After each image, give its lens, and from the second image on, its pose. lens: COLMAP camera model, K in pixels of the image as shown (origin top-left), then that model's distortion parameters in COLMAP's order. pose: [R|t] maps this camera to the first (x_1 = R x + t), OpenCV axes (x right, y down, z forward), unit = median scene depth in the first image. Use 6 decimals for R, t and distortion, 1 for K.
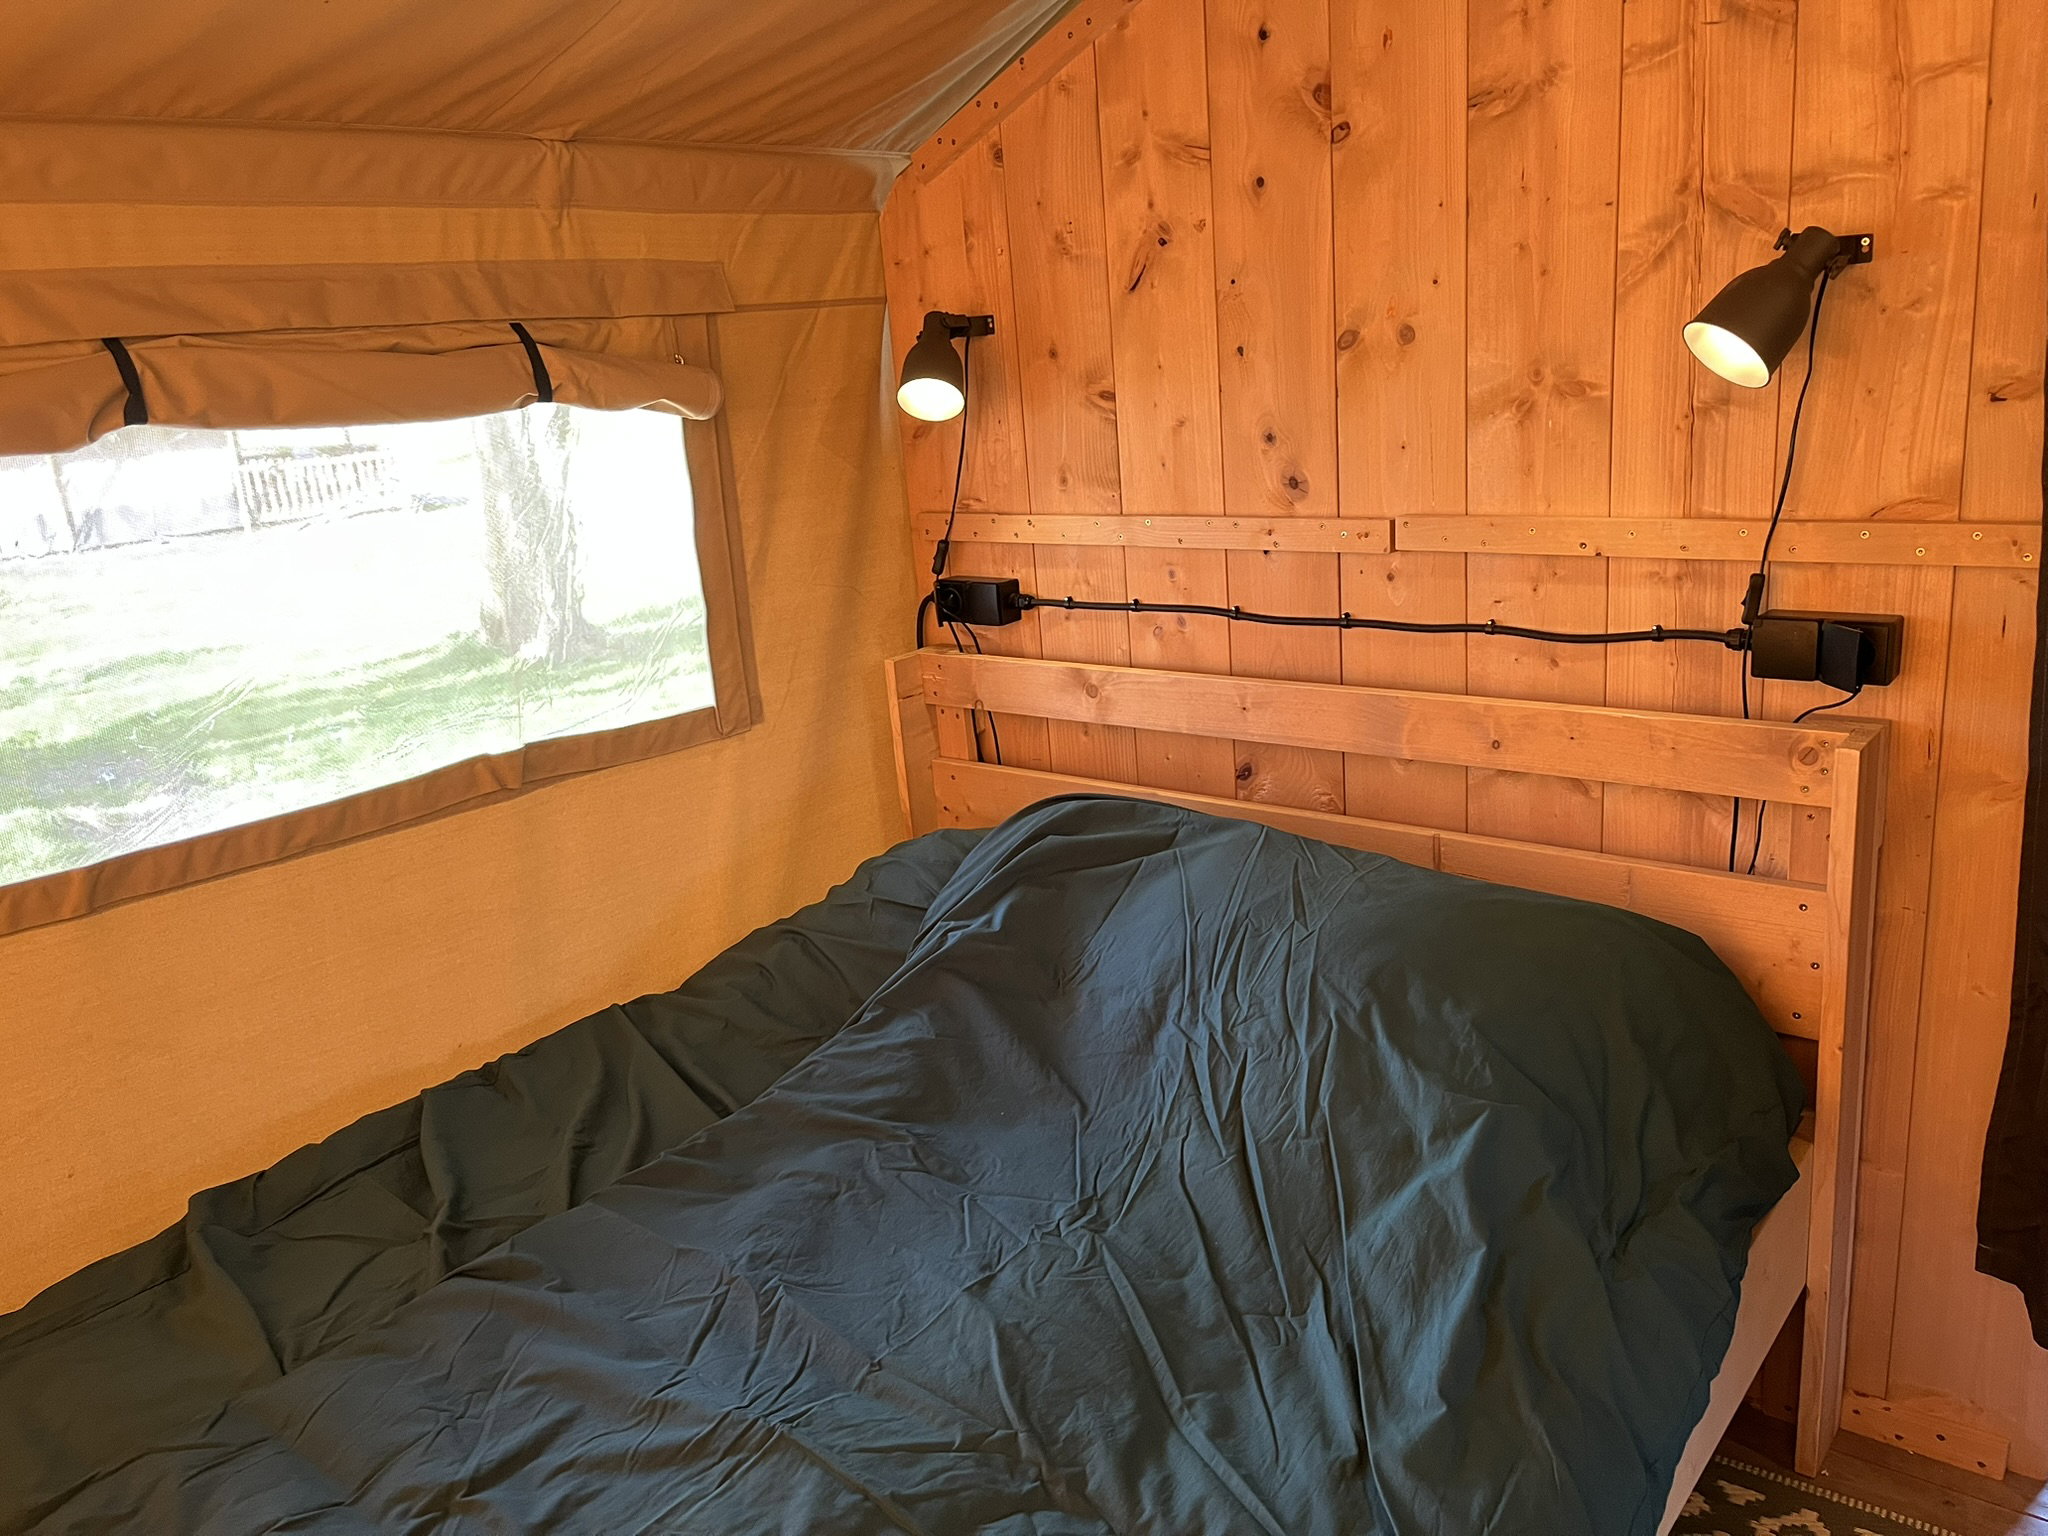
lens RADIAL K [[1567.7, 0, 996.4], [0, 1567.7, 756.5], [0, 0, 1]] dist [0.077929, -0.112117]
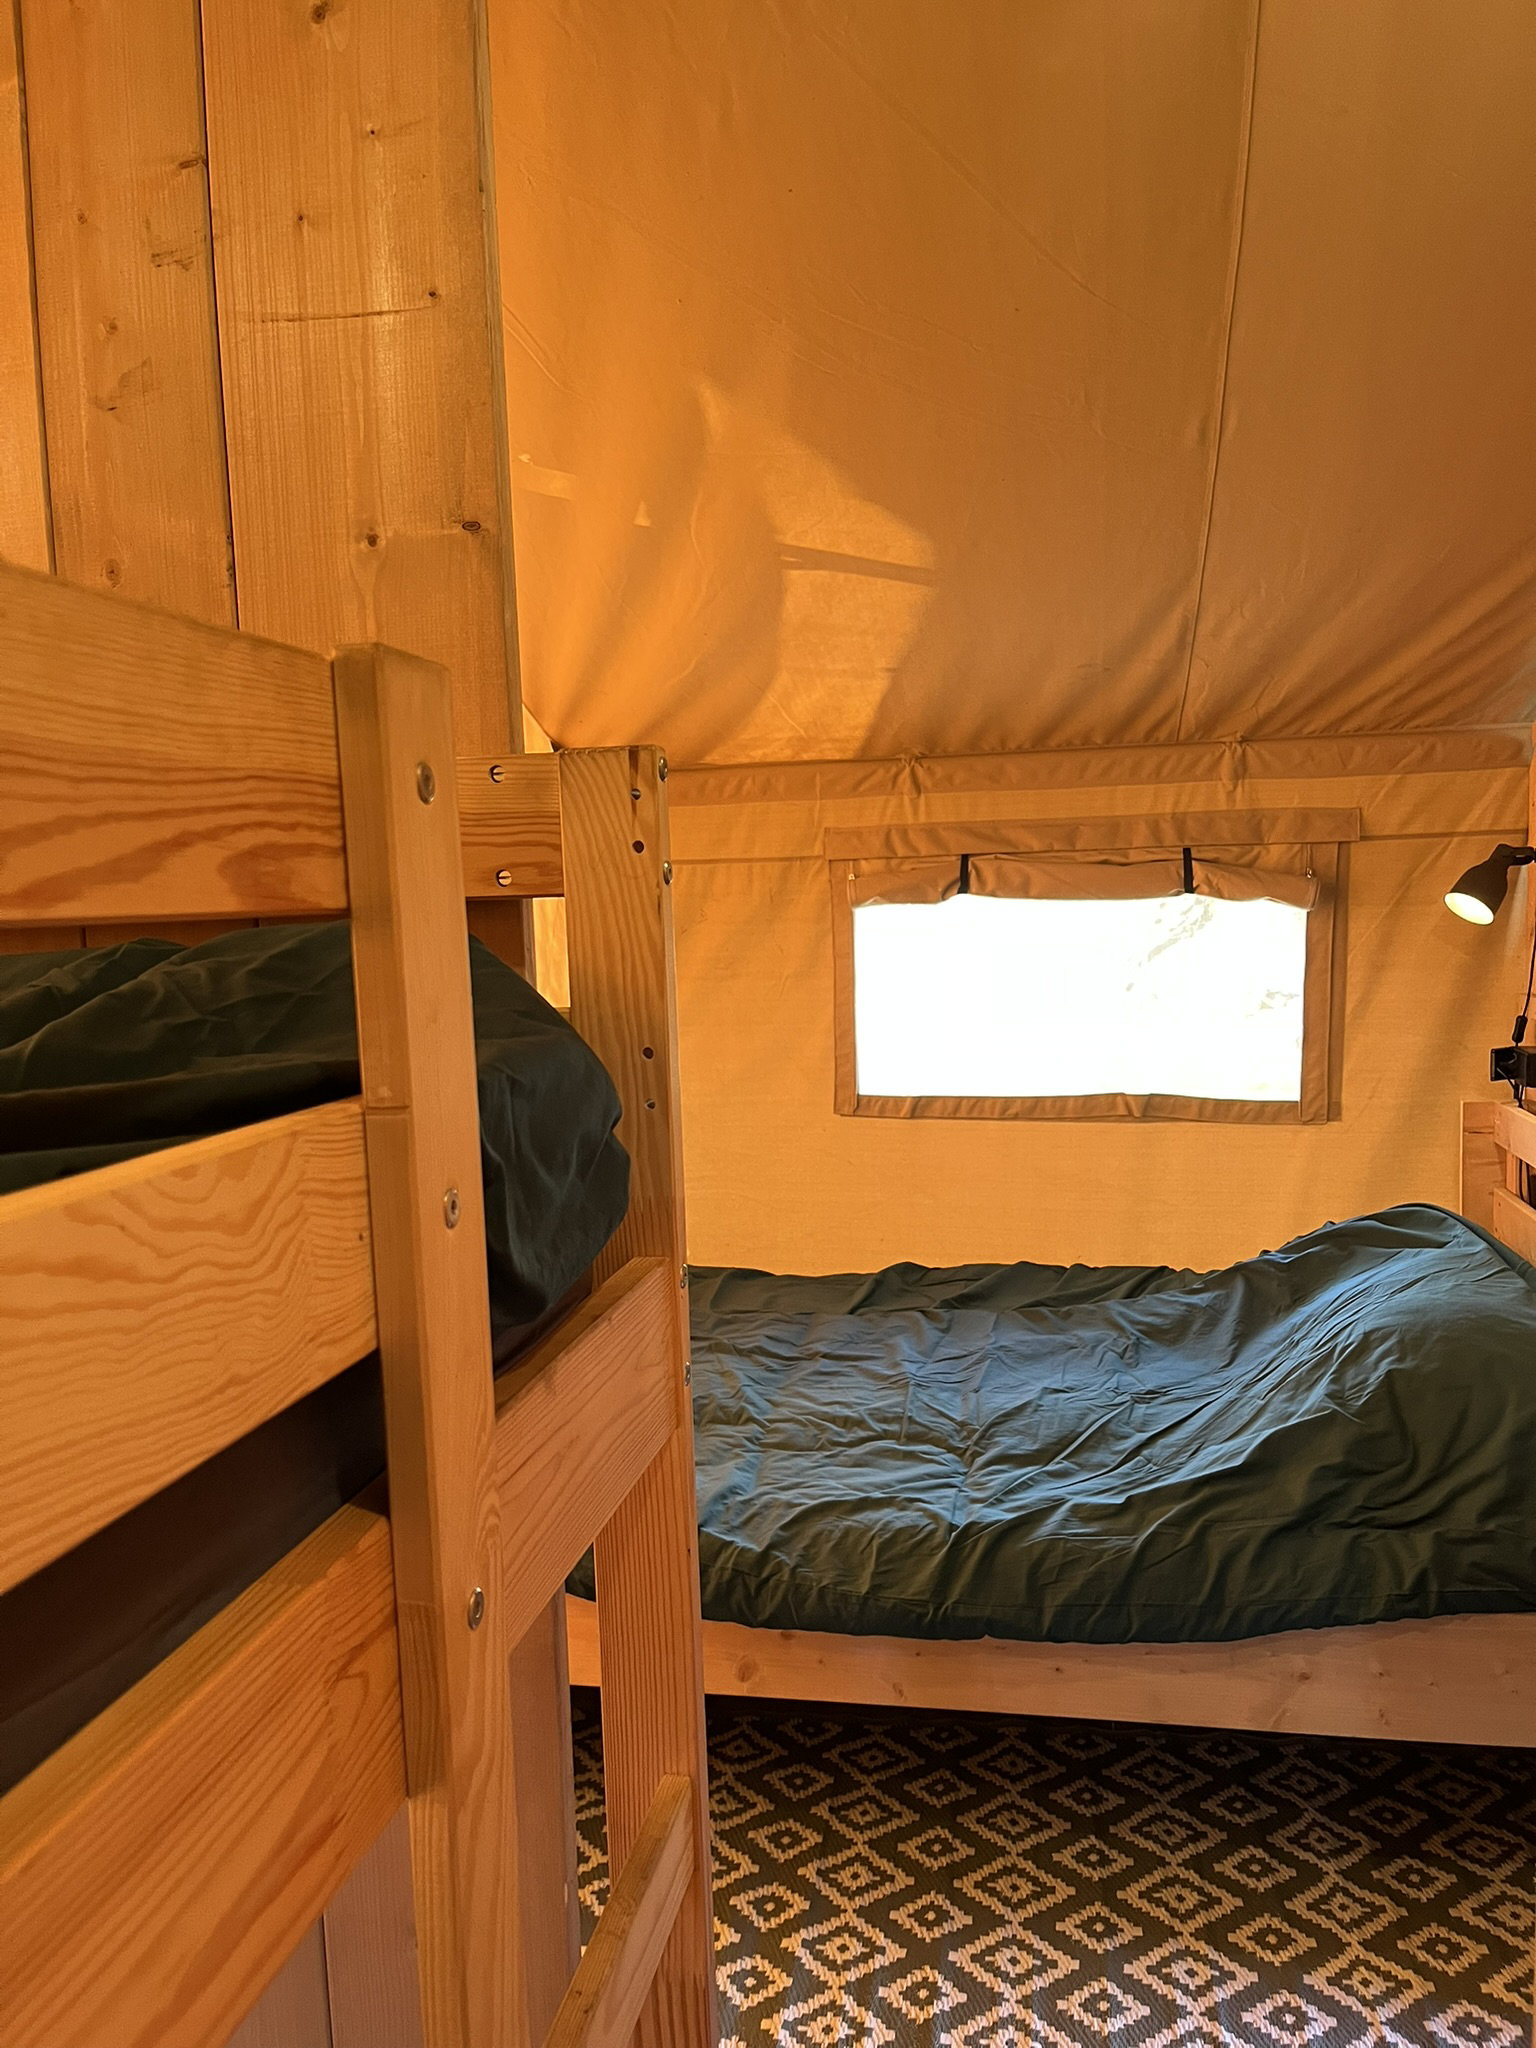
lens RADIAL K [[1567.7, 0, 774.1], [0, 1567.7, 1029.1], [0, 0, 1]] dist [0.077929, -0.112117]
pose [[0.473035, 0.145390, -0.868965, 0.985267], [-0.229798, 0.972511, 0.037621, -0.046088], [0.850547, 0.181890, 0.493442, -0.176739]]
